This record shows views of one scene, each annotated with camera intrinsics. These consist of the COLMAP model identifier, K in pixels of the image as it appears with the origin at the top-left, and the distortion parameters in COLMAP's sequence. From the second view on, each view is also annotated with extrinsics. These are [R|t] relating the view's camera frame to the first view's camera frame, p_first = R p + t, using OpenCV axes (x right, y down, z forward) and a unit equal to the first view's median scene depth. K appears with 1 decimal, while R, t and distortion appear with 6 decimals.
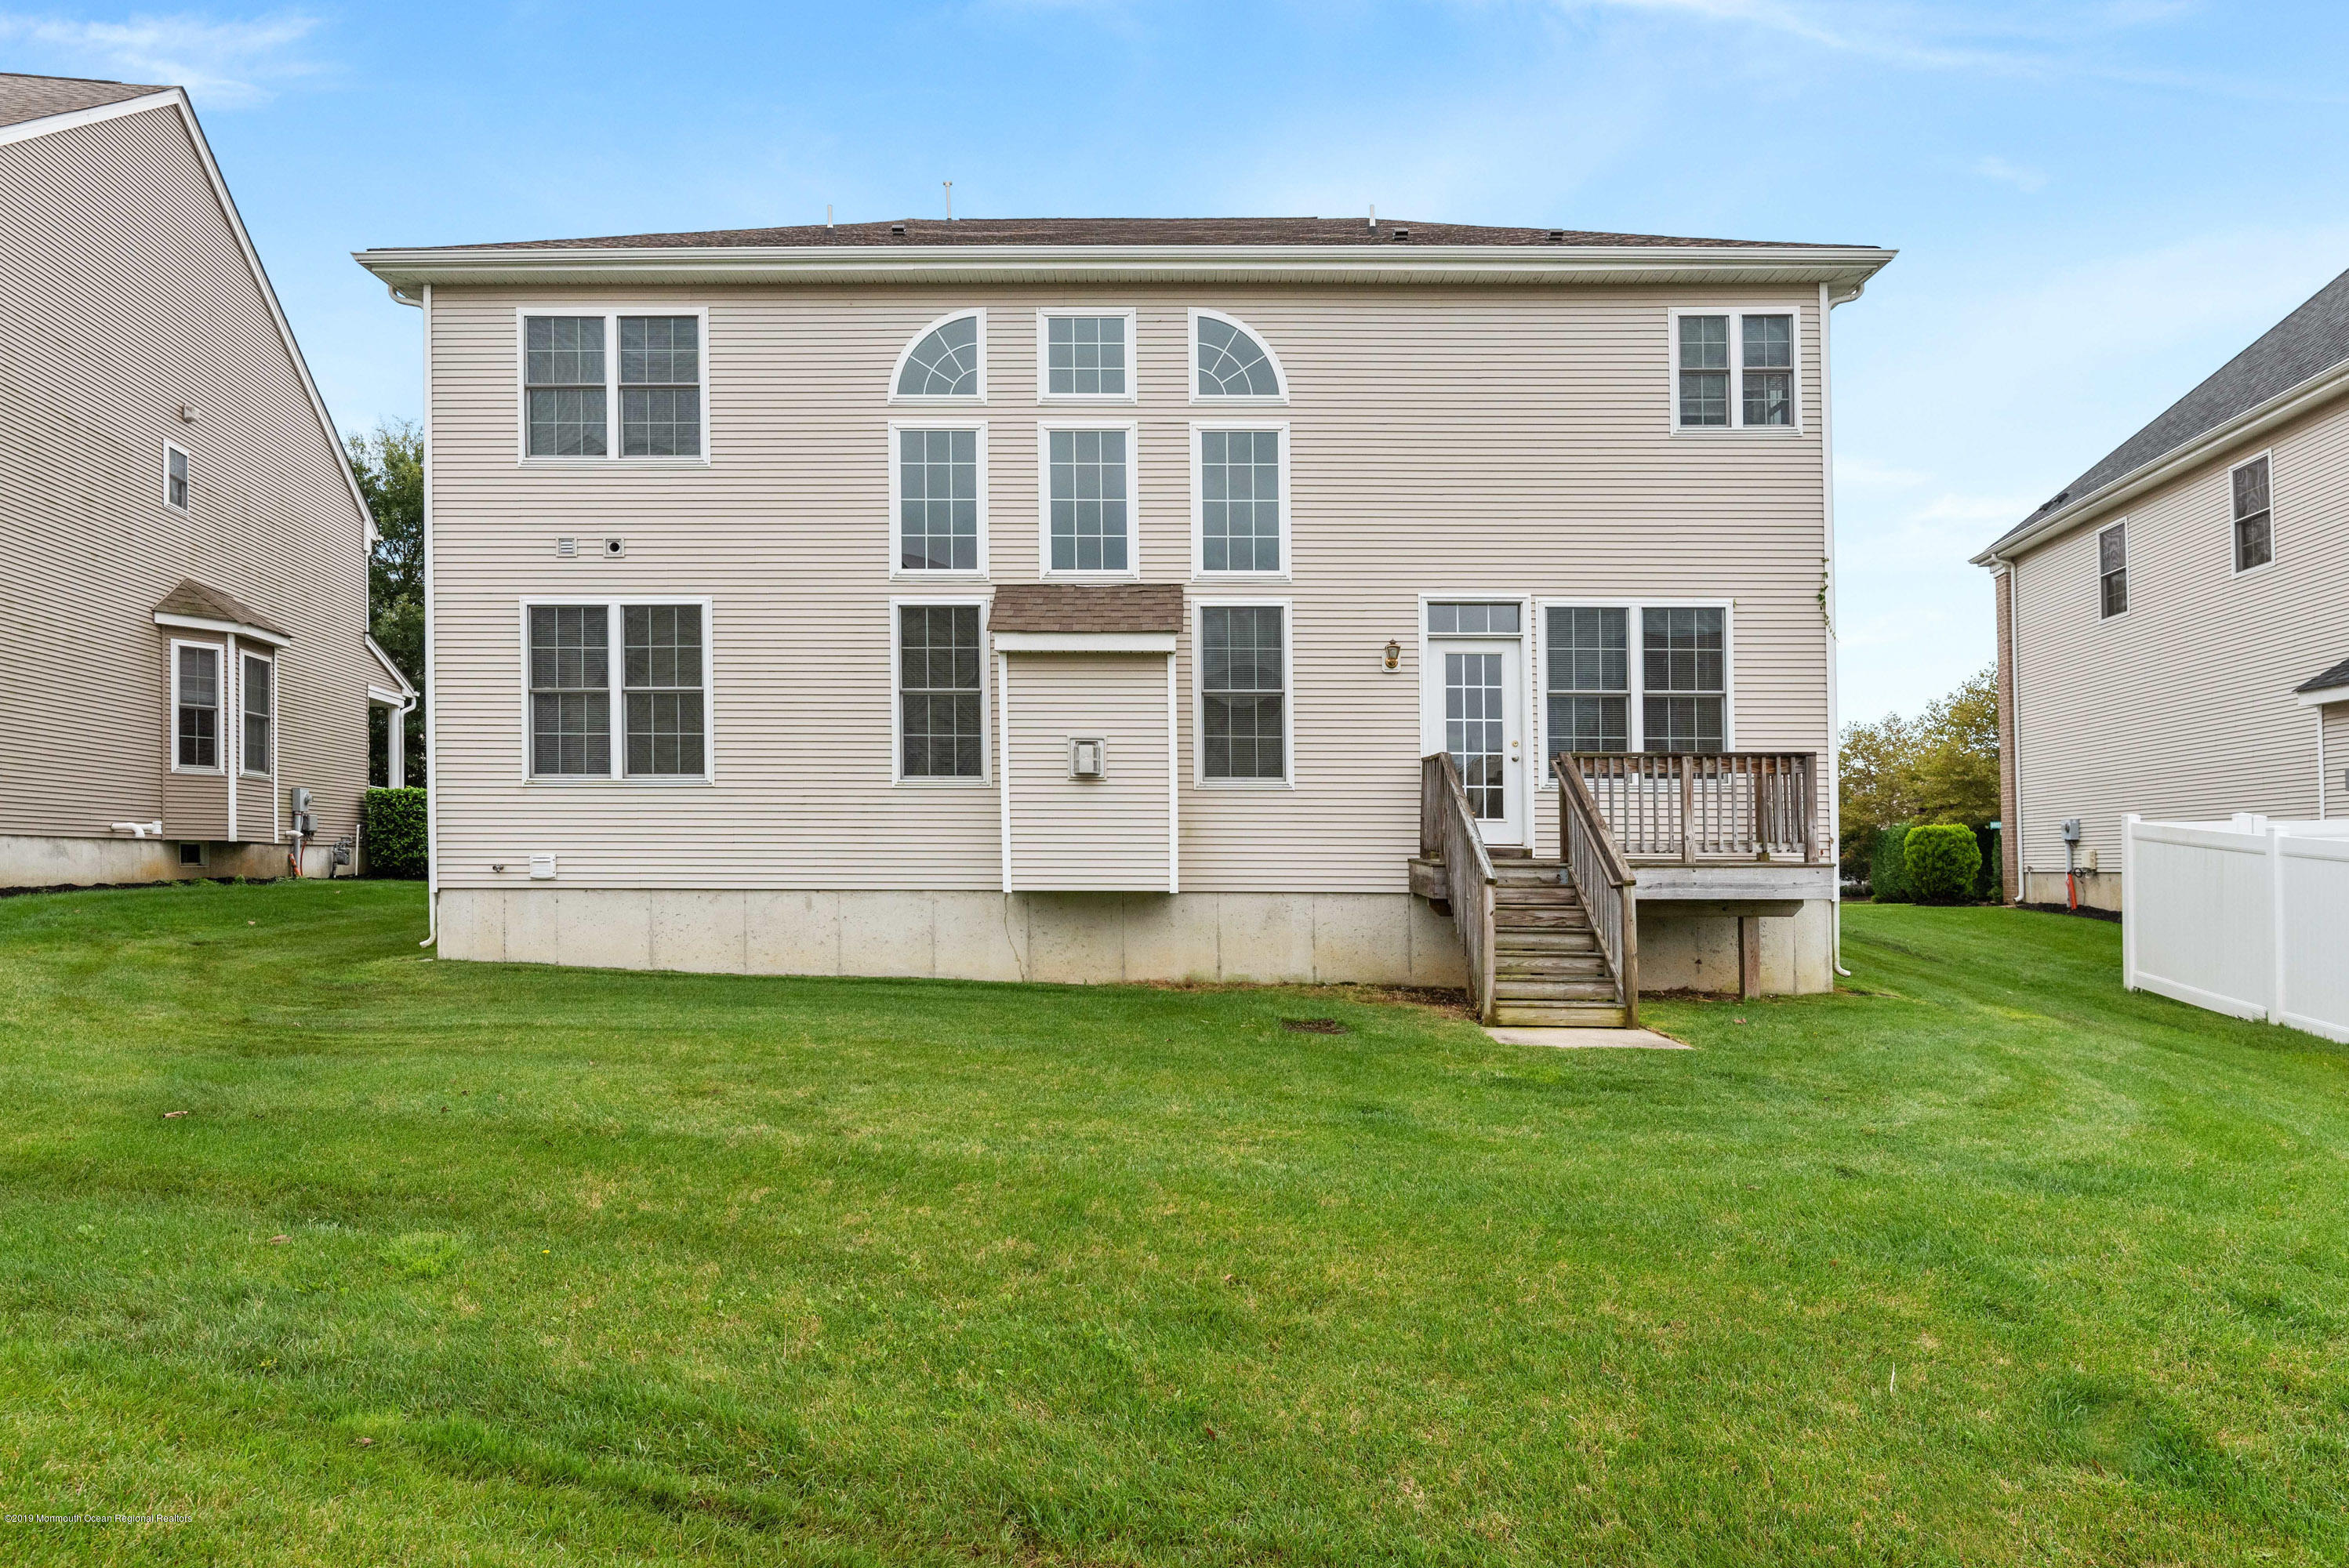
lens RADIAL K [[1371.0, 0, 1173.8], [0, 1371.0, 791.7], [0, 0, 1]] dist [-0.006156, 0.001519]
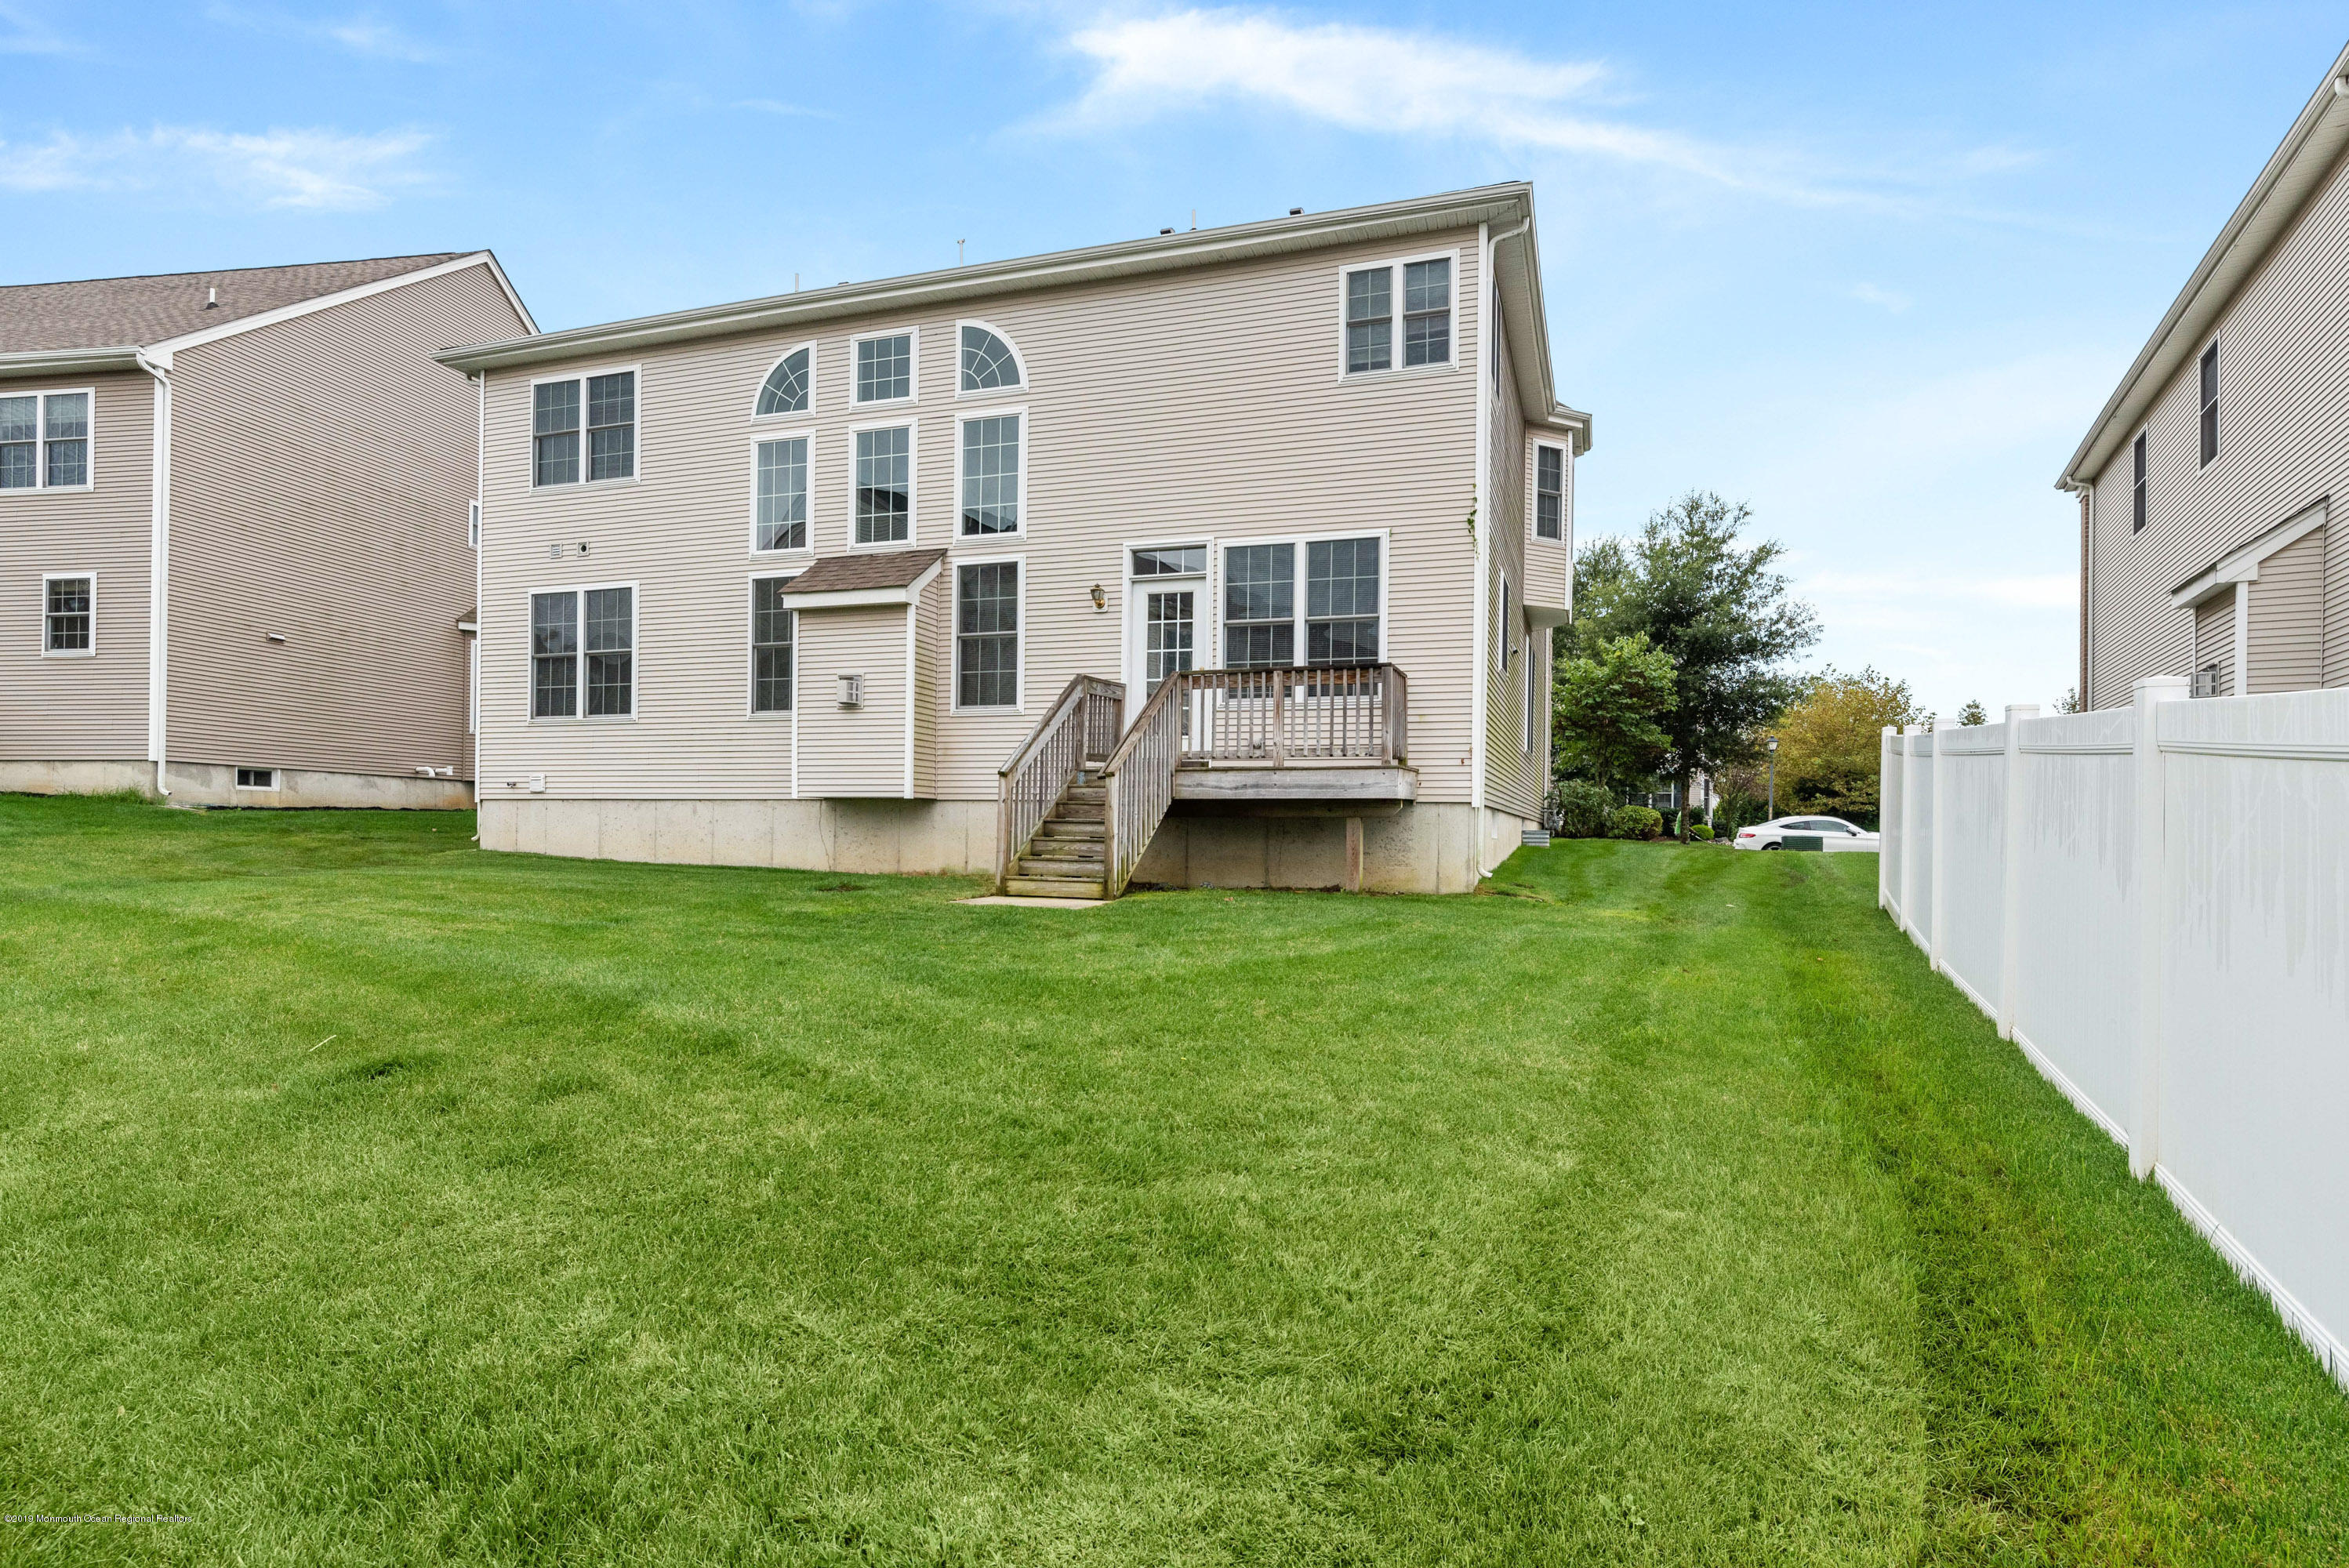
lens RADIAL K [[1211.6, 0, 1174.7], [0, 1211.6, 784.0], [0, 0, 1]] dist [-0.007751, -0.001303]
pose [[0.952648, -0.005178, -0.304031, 0.523664], [0.008372, 0.999923, 0.009203, 0.049547], [0.303959, -0.011313, 0.952618, 0.034043]]
